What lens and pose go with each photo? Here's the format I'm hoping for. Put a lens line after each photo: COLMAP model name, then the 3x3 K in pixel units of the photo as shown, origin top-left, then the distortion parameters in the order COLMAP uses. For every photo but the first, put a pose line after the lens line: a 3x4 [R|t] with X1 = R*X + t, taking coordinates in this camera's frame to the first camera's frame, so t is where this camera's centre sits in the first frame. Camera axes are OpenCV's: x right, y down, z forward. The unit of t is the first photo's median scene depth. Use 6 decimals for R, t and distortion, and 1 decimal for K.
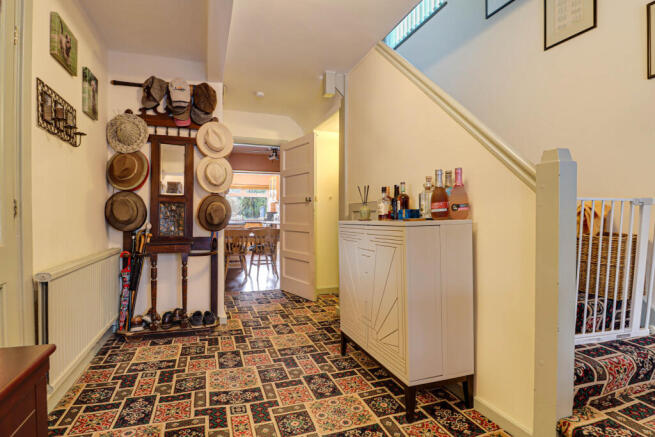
lens RADIAL K [[317.0, 0, 326.4], [0, 317.0, 217.6], [0, 0, 1]] dist [-0.002016, -0.000961]
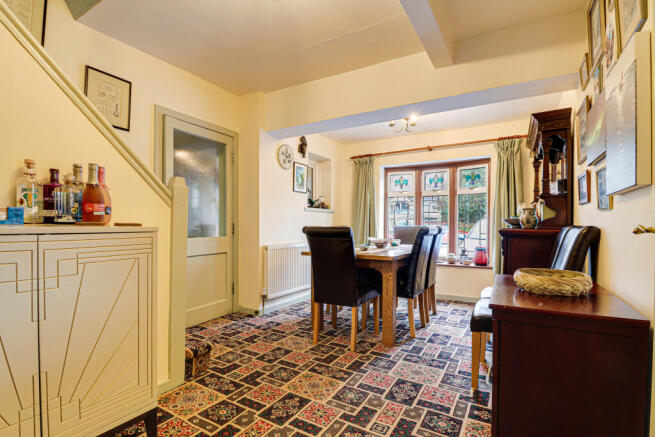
lens RADIAL K [[317.0, 0, 327.8], [0, 317.0, 222.3], [0, 0, 1]] dist [-0.002016, -0.000961]
pose [[-0.635954, 0.008131, 0.771684, -1.159049], [0.005814, 0.999967, -0.005745, 0.030137], [-0.771705, 0.000833, -0.635980, 1.720893]]
